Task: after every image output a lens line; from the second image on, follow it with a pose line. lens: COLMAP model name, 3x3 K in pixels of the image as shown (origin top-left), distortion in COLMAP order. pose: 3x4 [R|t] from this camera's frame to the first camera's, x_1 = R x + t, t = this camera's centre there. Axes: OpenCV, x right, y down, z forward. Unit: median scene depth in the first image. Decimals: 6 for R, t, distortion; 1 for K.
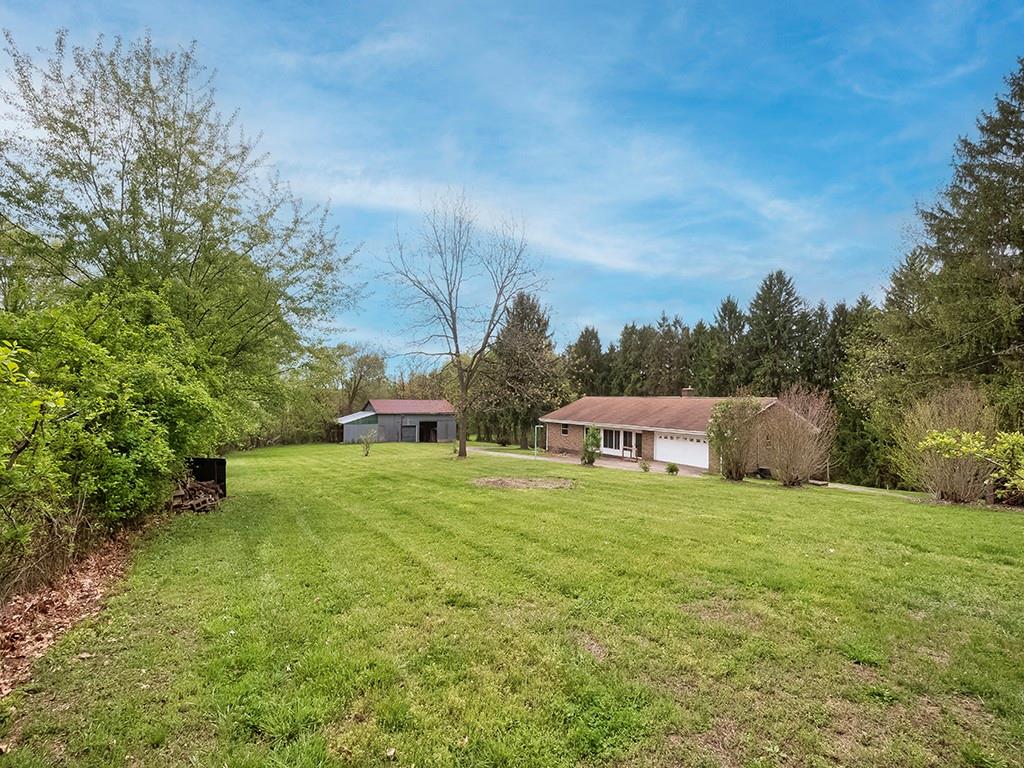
lens RADIAL K [[448.4, 0, 512.0], [0, 448.4, 384.0], [0, 0, 1]] dist [0.000507, 0.000028]
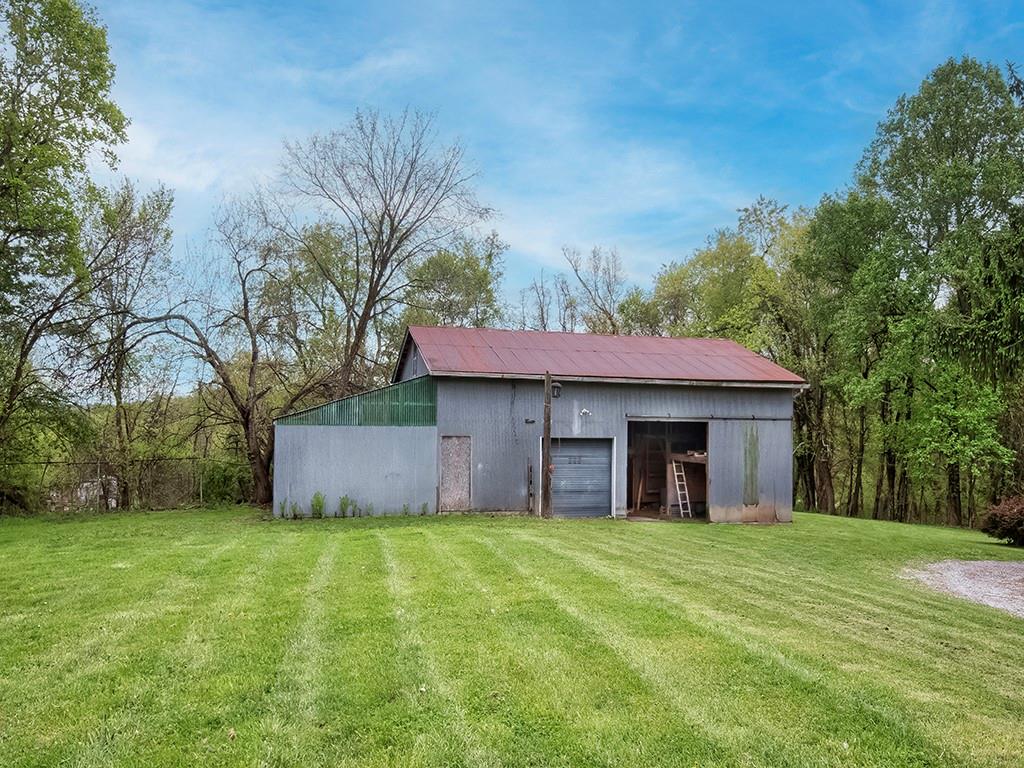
lens RADIAL K [[805.8, 0, 512.0], [0, 805.8, 384.0], [0, 0, 1]] dist [0.000416, 0.000025]
pose [[0.962513, -0.007944, -0.271119, -0.153845], [0.005888, 0.999947, -0.008394, 0.068558], [0.271171, 0.006483, 0.962509, 0.610431]]
